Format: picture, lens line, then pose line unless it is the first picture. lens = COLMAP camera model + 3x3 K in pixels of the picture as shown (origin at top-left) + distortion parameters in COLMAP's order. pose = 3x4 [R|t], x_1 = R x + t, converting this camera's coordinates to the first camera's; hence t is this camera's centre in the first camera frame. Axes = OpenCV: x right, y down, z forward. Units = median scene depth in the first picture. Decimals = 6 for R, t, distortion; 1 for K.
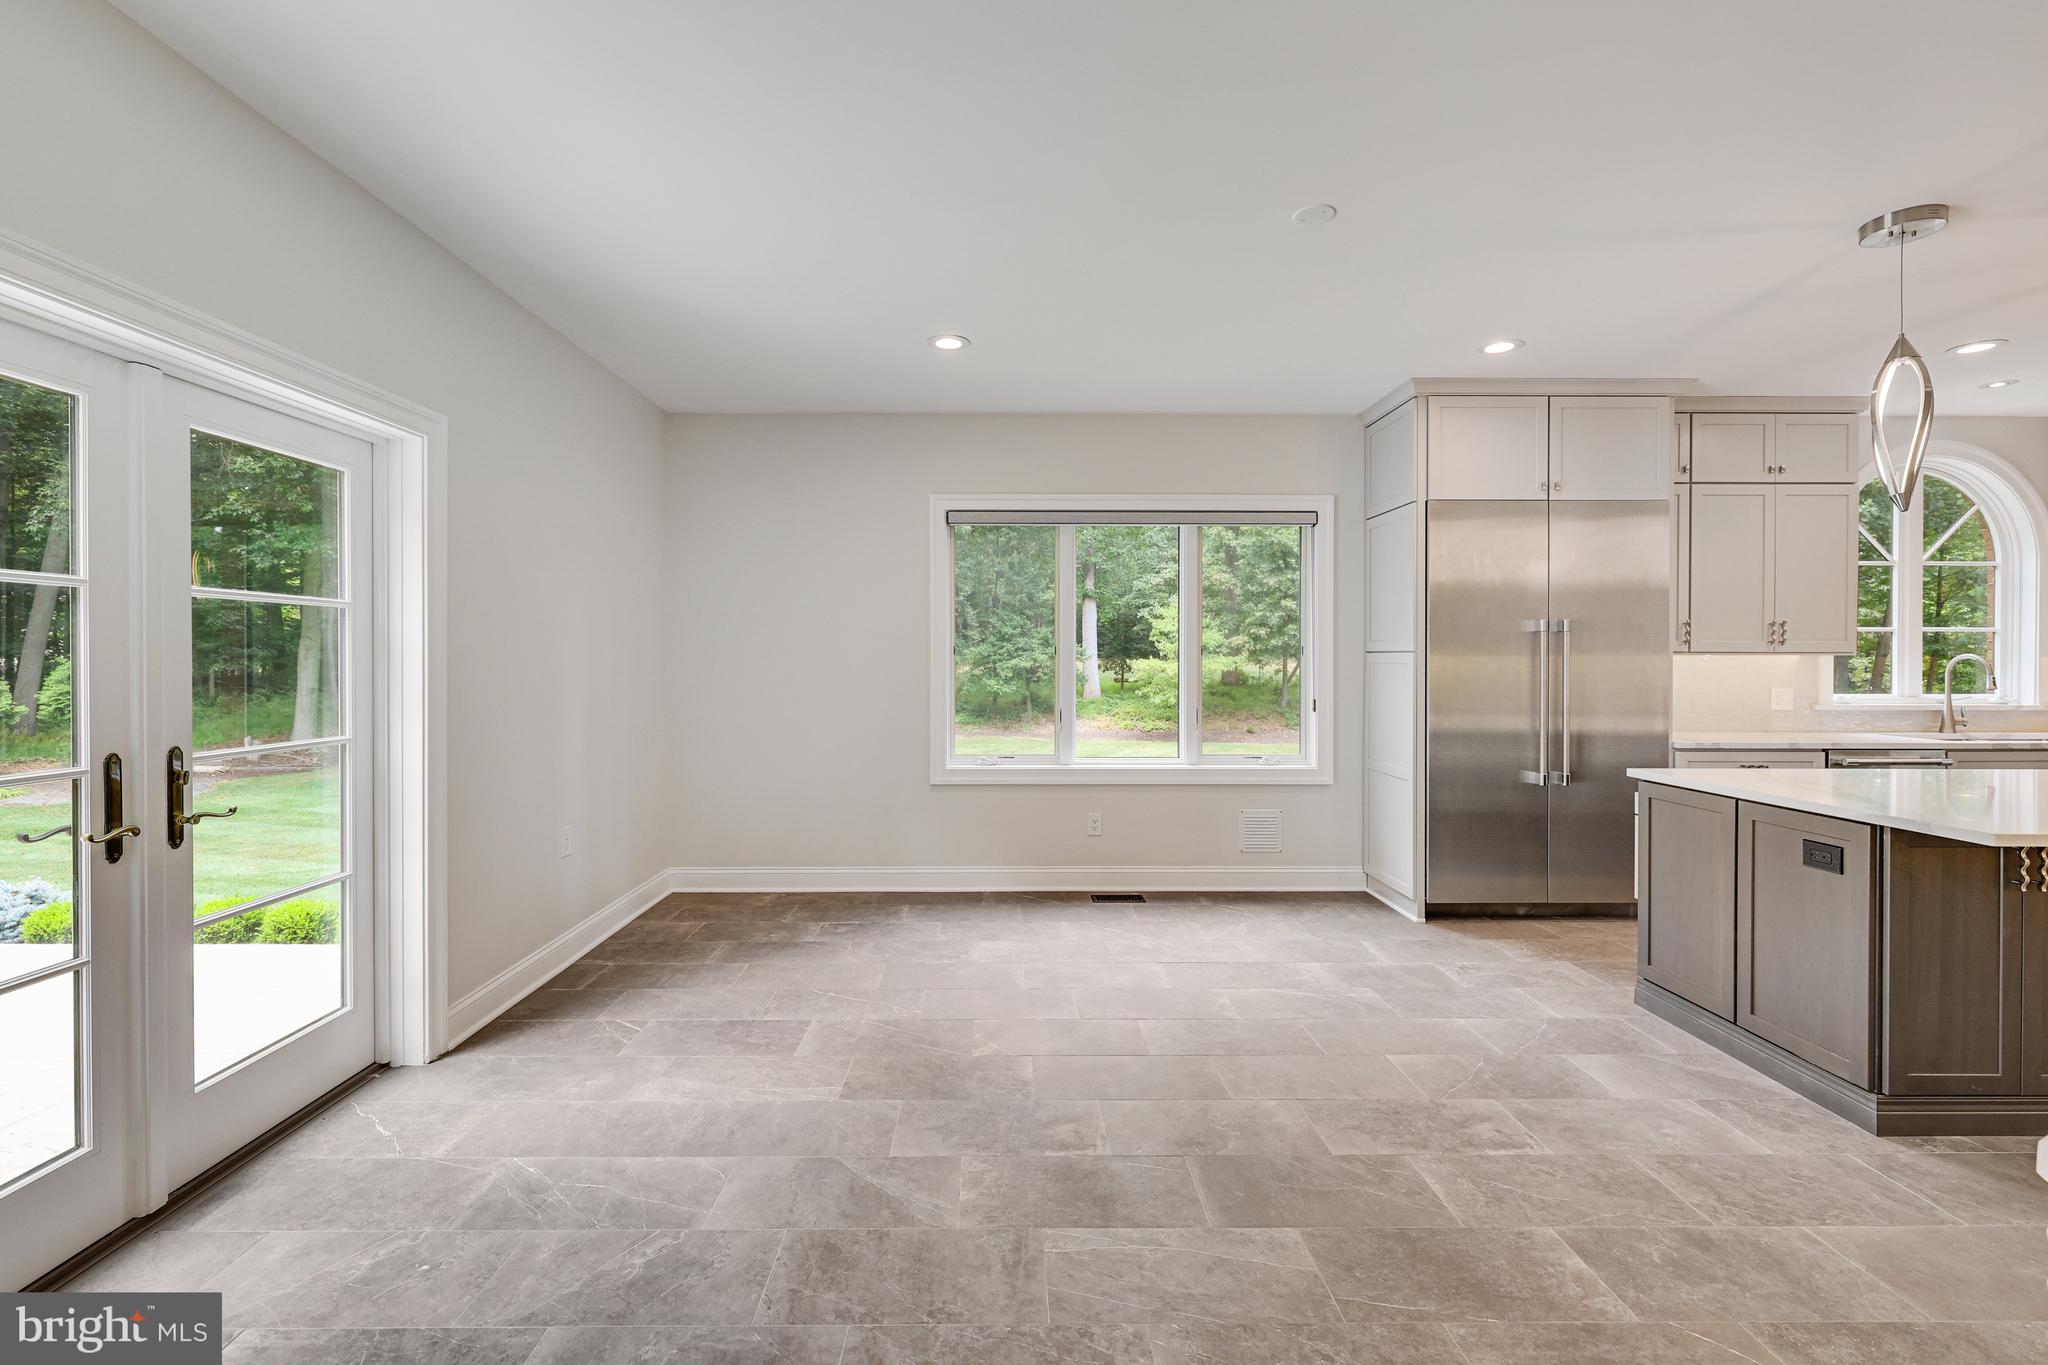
lens RADIAL K [[937.0, 0, 1040.4], [0, 937.0, 679.2], [0, 0, 1]] dist [-0.004525, -0.000556]
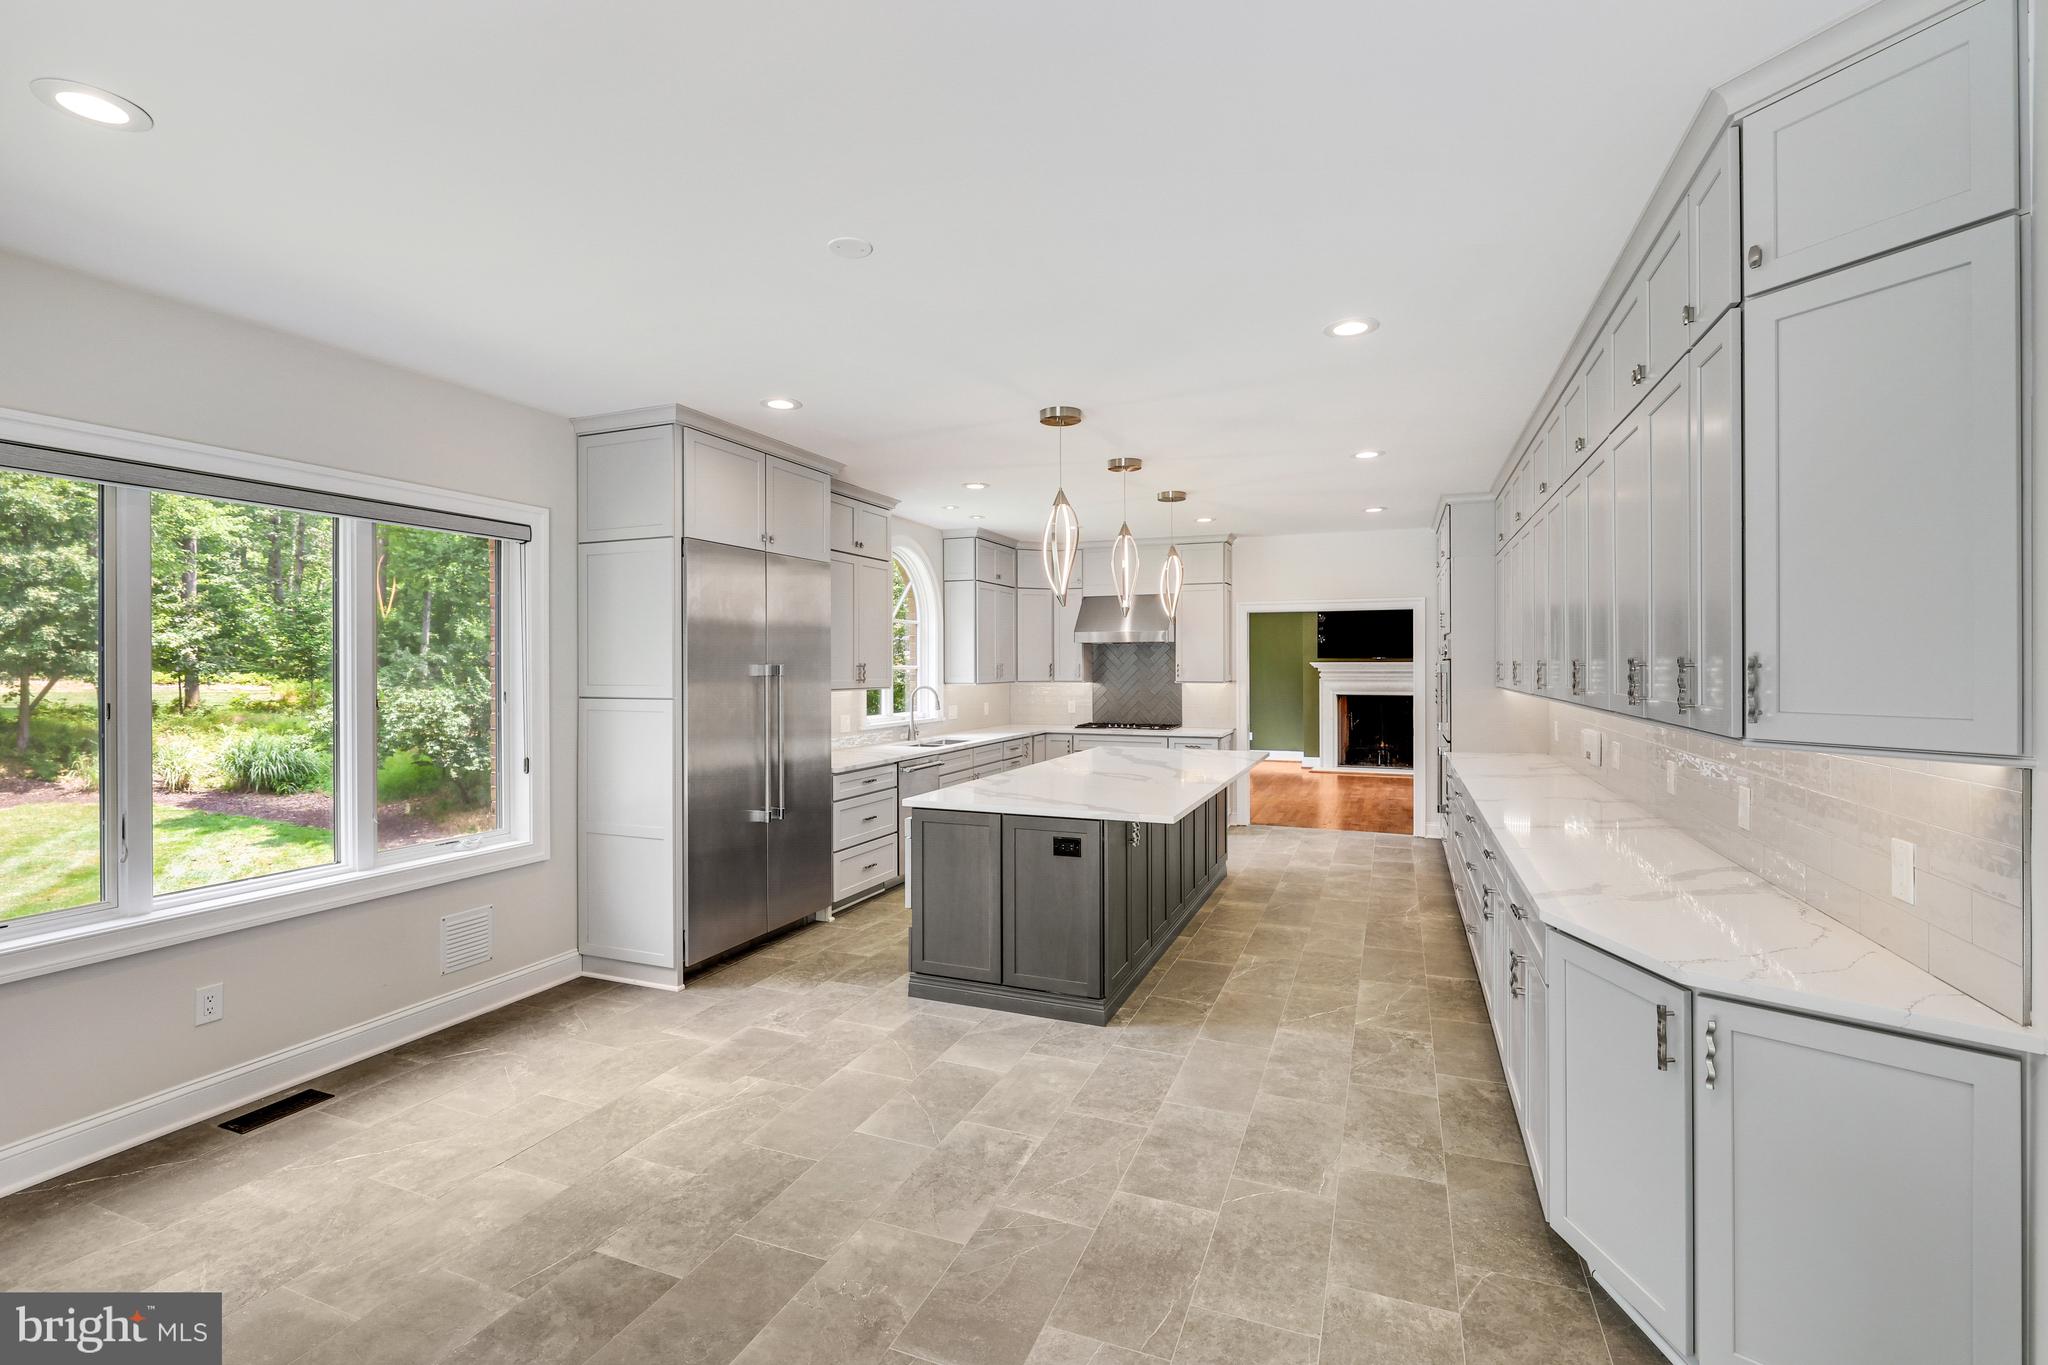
lens RADIAL K [[937.0, 0, 1038.2], [0, 937.0, 670.7], [0, 0, 1]] dist [-0.004525, -0.000556]
pose [[0.368139, -0.007536, 0.929740, -0.388312], [0.017223, 0.999851, 0.001284, -0.062262], [-0.929611, 0.015540, 0.368214, 0.386547]]
